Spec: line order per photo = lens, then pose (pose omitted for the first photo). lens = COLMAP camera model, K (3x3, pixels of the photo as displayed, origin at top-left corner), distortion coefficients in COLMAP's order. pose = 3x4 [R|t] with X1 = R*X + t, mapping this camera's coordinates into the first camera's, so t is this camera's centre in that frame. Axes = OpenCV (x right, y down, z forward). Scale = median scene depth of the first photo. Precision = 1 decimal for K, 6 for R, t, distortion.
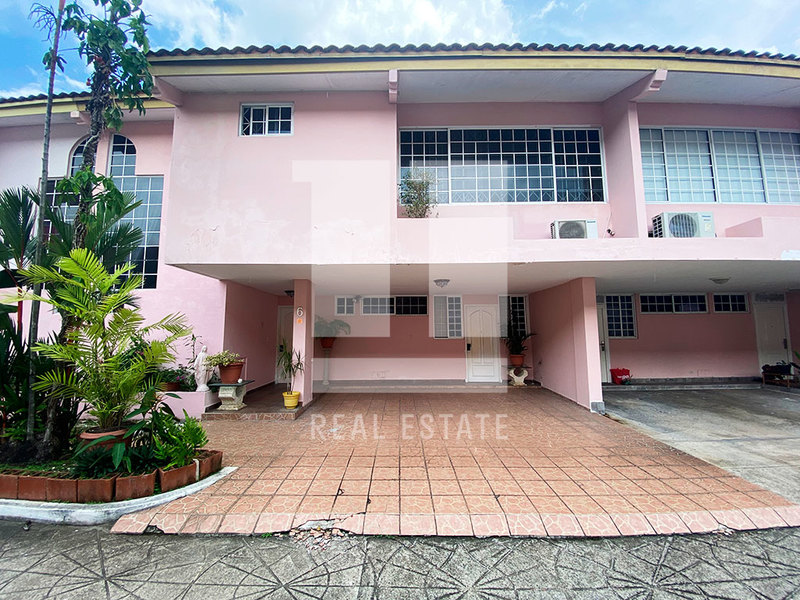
lens RADIAL K [[330.0, 0, 400.0], [0, 330.0, 300.0], [0, 0, 1]] dist [-0.000941, -0.000171]
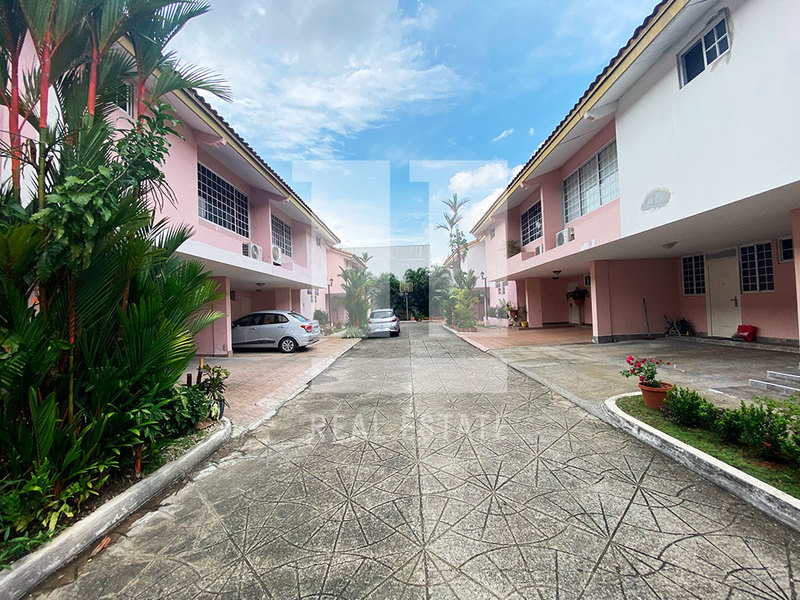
lens RADIAL K [[330.0, 0, 400.0], [0, 330.0, 300.0], [0, 0, 1]] dist [-0.000941, -0.000171]
pose [[0.050238, -0.022585, -0.998482, 1.507580], [0.180742, 0.983443, -0.013151, -0.028527], [0.982247, -0.179807, 0.053488, -0.008843]]
